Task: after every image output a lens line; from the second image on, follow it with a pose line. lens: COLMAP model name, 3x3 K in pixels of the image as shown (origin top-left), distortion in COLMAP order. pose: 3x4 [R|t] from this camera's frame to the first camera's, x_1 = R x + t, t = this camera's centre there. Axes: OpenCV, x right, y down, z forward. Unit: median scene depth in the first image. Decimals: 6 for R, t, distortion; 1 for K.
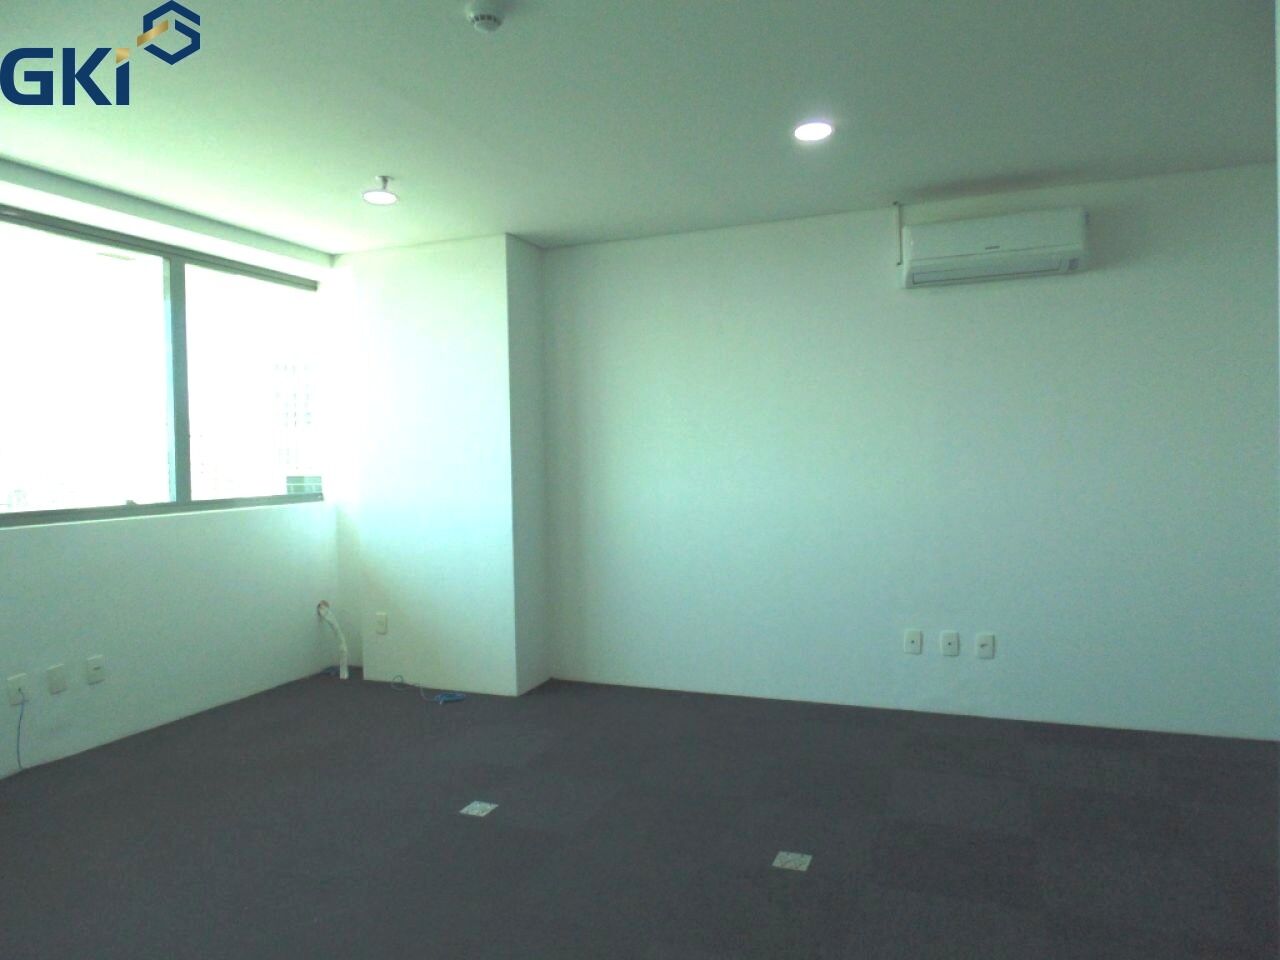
lens RADIAL K [[856.5, 0, 642.2], [0, 856.5, 469.7], [0, 0, 1]] dist [-0.004203, -0.001931]
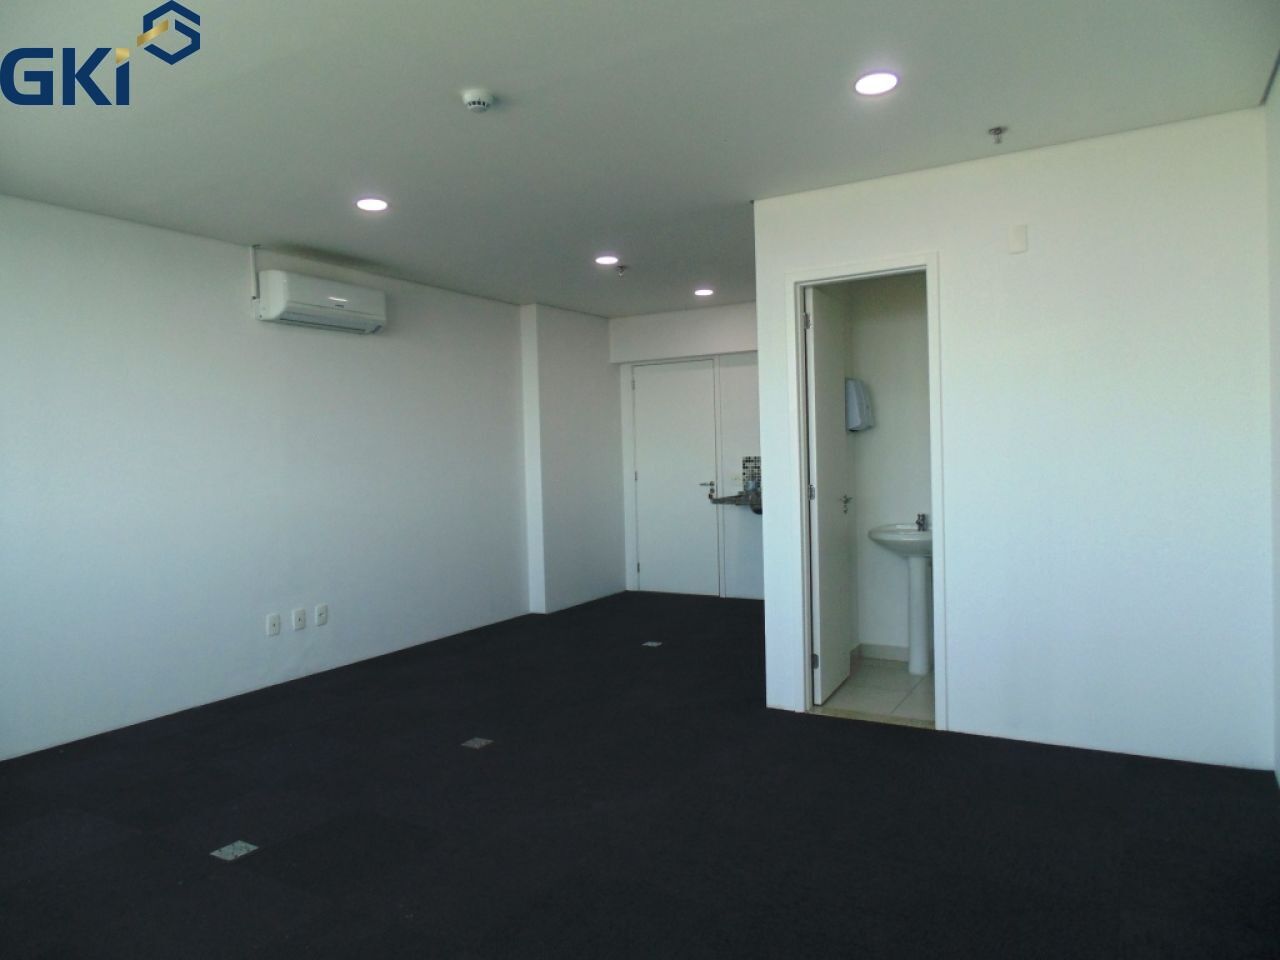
lens RADIAL K [[861.2, 0, 649.5], [0, 861.2, 477.0], [0, 0, 1]] dist [-0.000856, -0.007649]
pose [[0.140931, -0.009930, 0.989970, -0.775464], [0.037940, 0.999269, 0.004622, 0.014068], [-0.989292, 0.036908, 0.141205, 0.327885]]
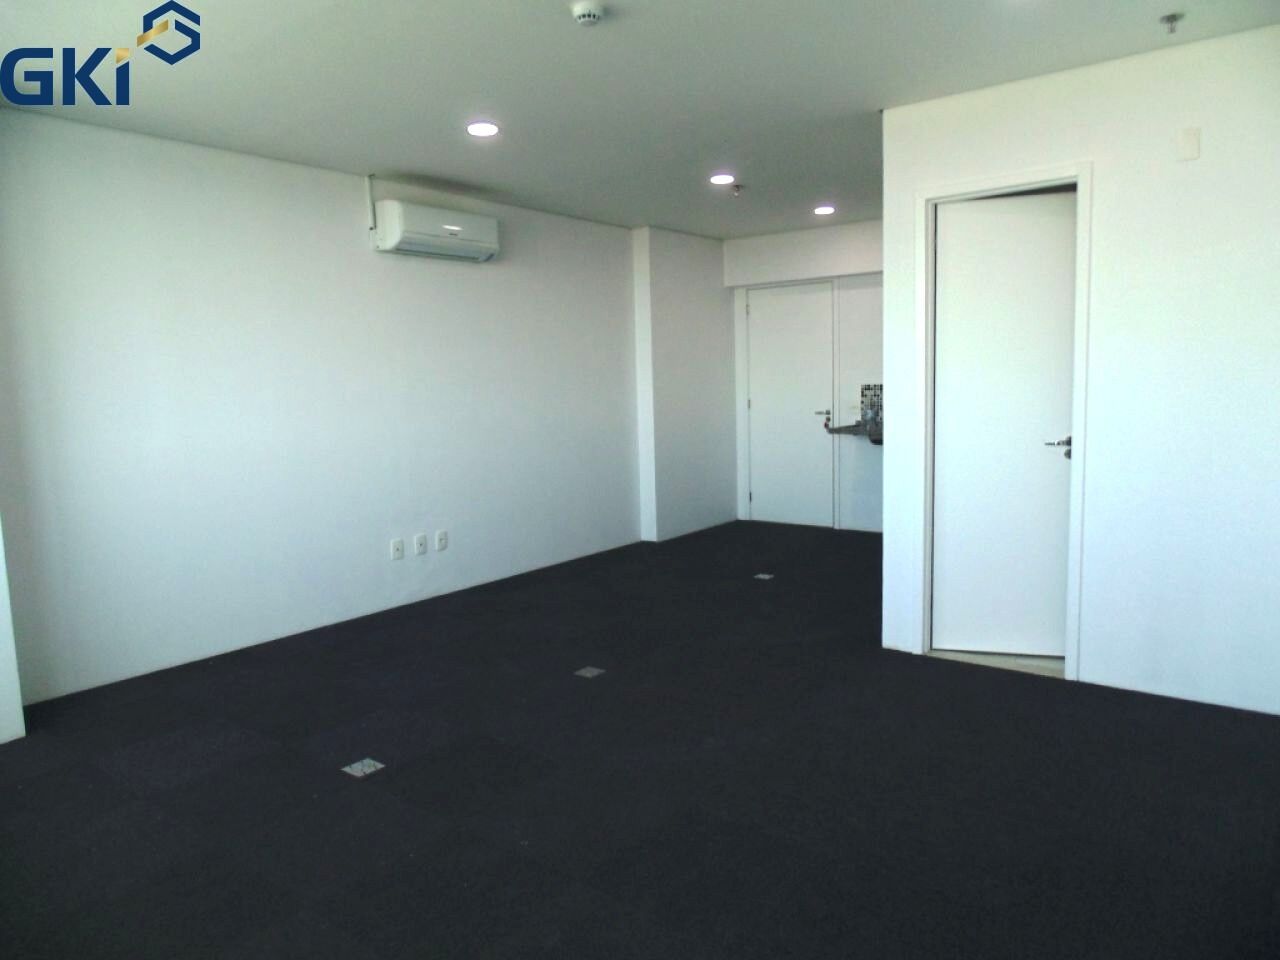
lens RADIAL K [[861.2, 0, 649.5], [0, 861.2, 477.0], [0, 0, 1]] dist [-0.000856, -0.007649]
pose [[0.267300, -0.095919, 0.958828, -0.753250], [0.035082, 0.995343, 0.089792, 0.002329], [-0.962975, 0.009636, 0.269420, 0.333653]]
